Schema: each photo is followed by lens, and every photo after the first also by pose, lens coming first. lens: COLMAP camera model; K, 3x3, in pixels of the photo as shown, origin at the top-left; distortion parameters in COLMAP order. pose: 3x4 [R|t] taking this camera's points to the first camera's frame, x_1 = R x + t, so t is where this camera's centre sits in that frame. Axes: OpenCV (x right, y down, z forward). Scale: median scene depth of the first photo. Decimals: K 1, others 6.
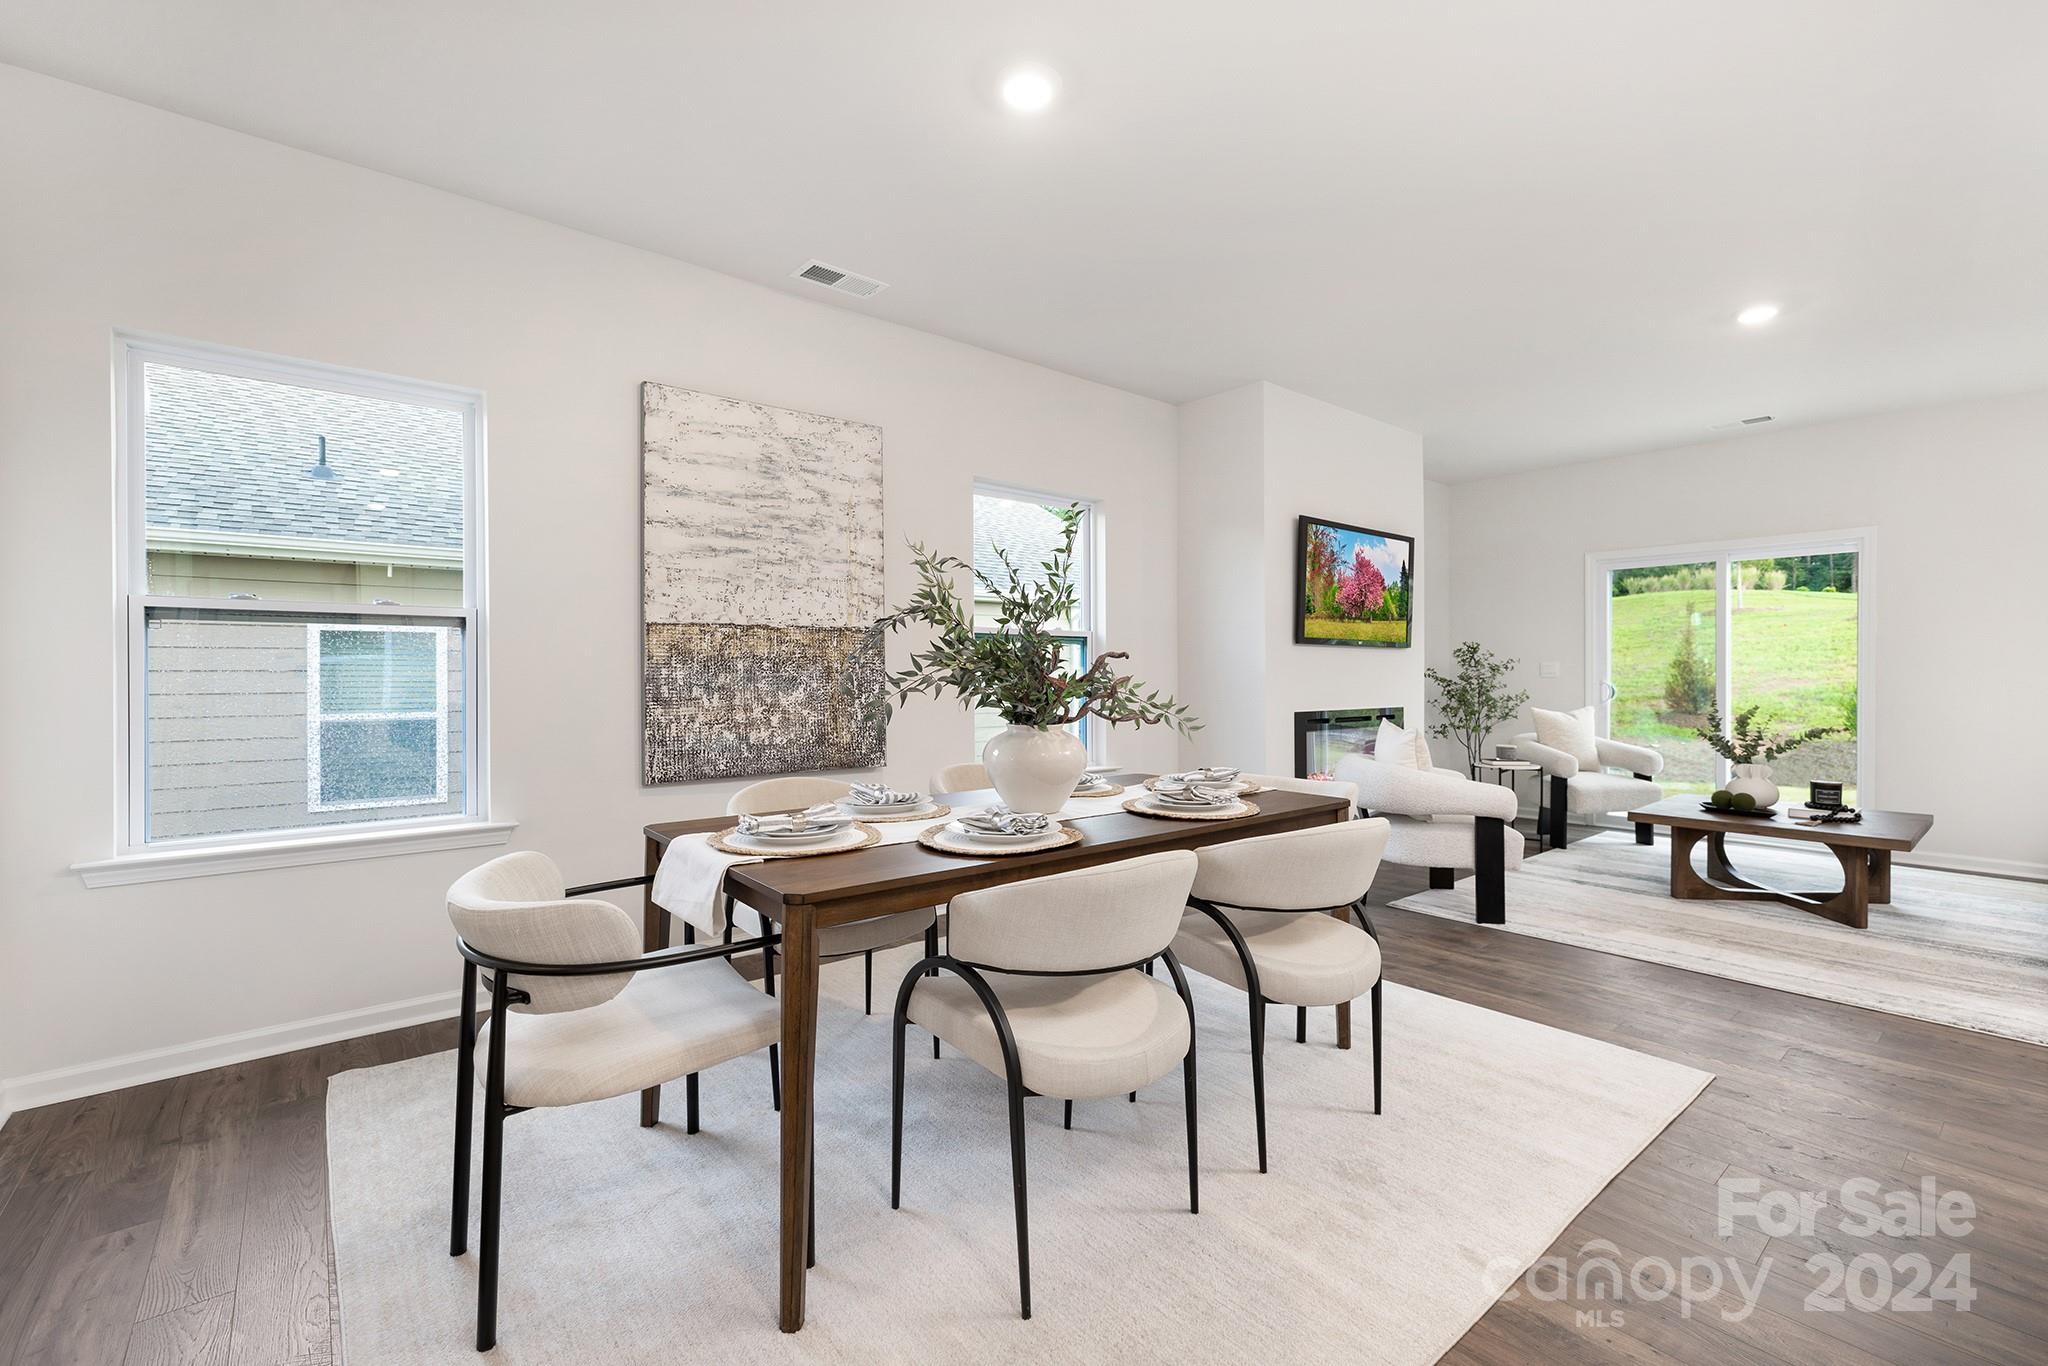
lens RADIAL K [[885.7, 0, 1035.8], [0, 885.7, 675.9], [0, 0, 1]] dist [0.000085, -0.000030]
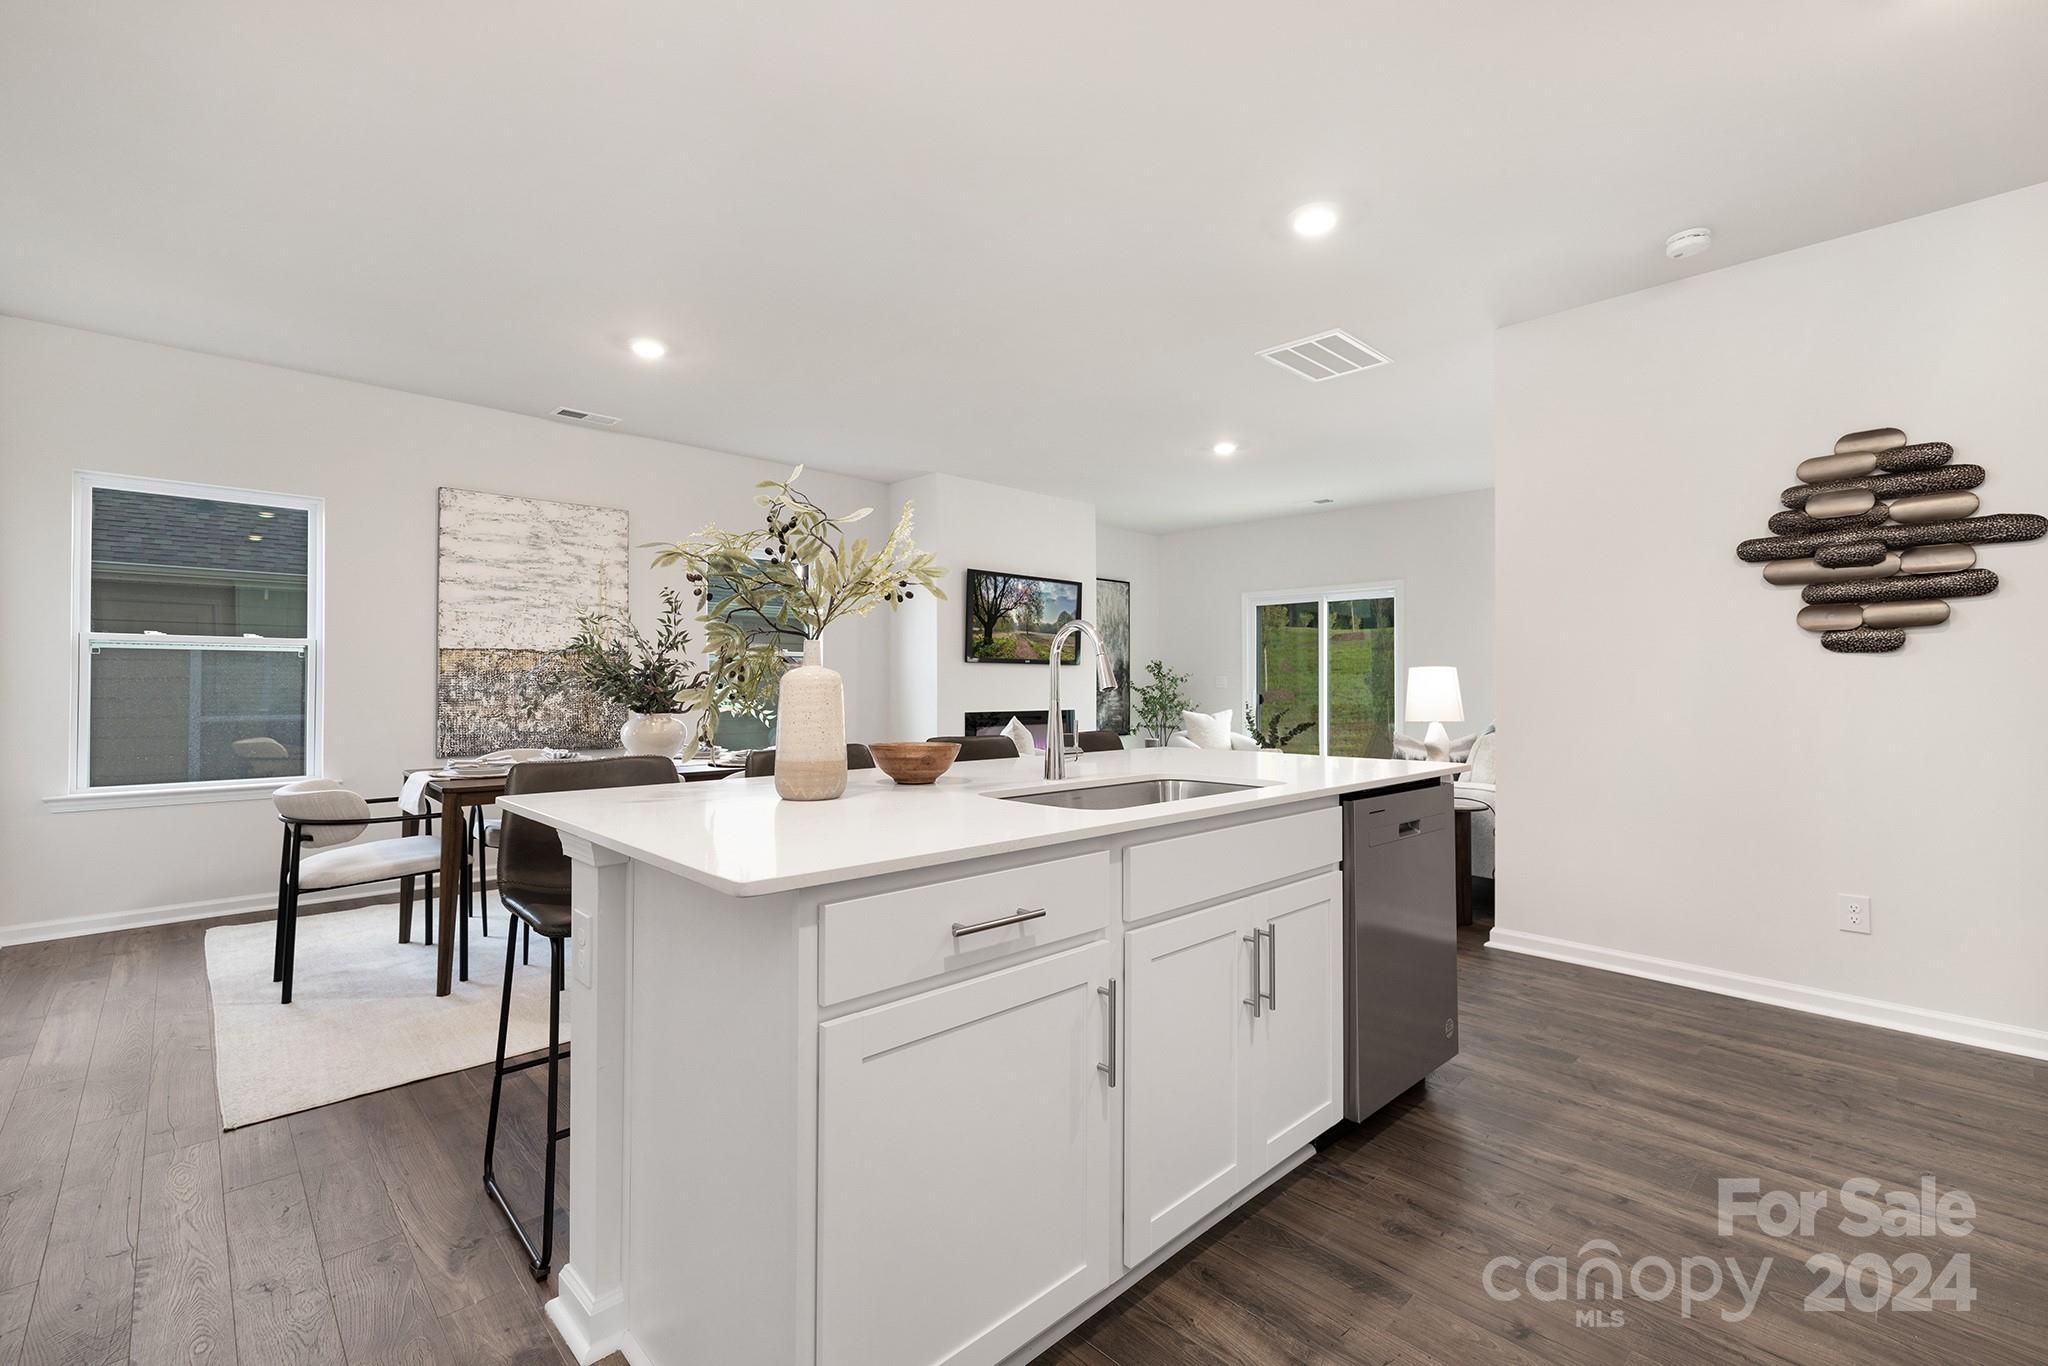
lens RADIAL K [[878.7, 0, 1035.1], [0, 878.7, 671.3], [0, 0, 1]] dist [-0.001421, -0.000240]
pose [[0.996562, 0.004624, 0.082722, 0.410161], [-0.003281, 0.999861, -0.016355, -0.000808], [-0.082786, 0.016027, 0.996438, -0.520344]]
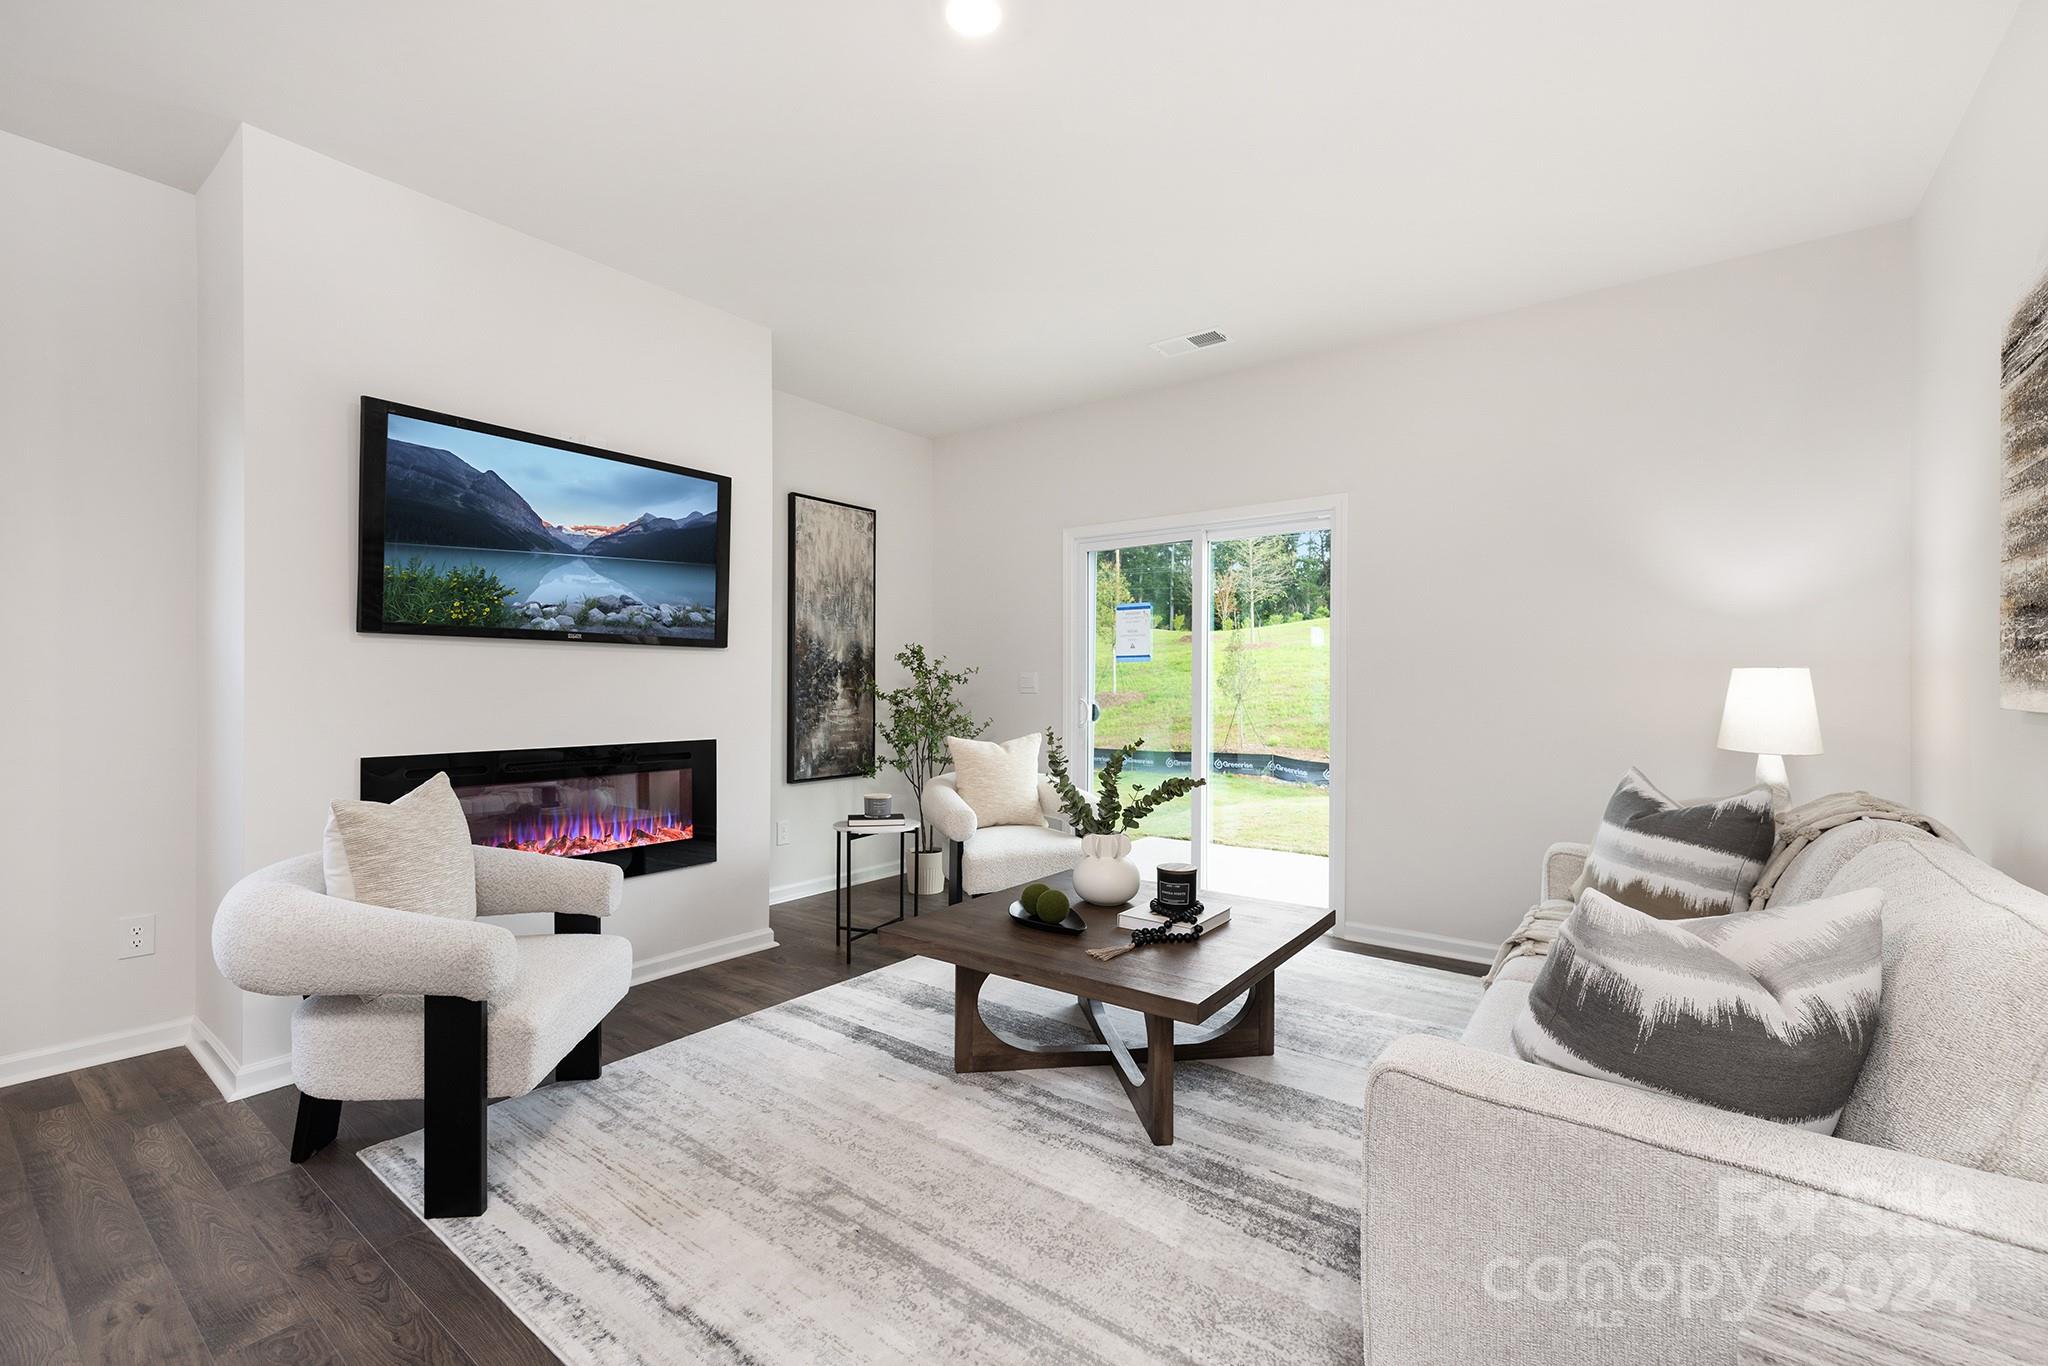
lens RADIAL K [[865.3, 0, 1027.3], [0, 865.3, 675.4], [0, 0, 1]] dist [0.000566, 0.000600]
pose [[0.972767, 0.003581, 0.231759, 0.819585], [0.000462, 0.999849, -0.017387, 0.000027], [-0.231786, 0.017021, 0.972618, 0.561108]]
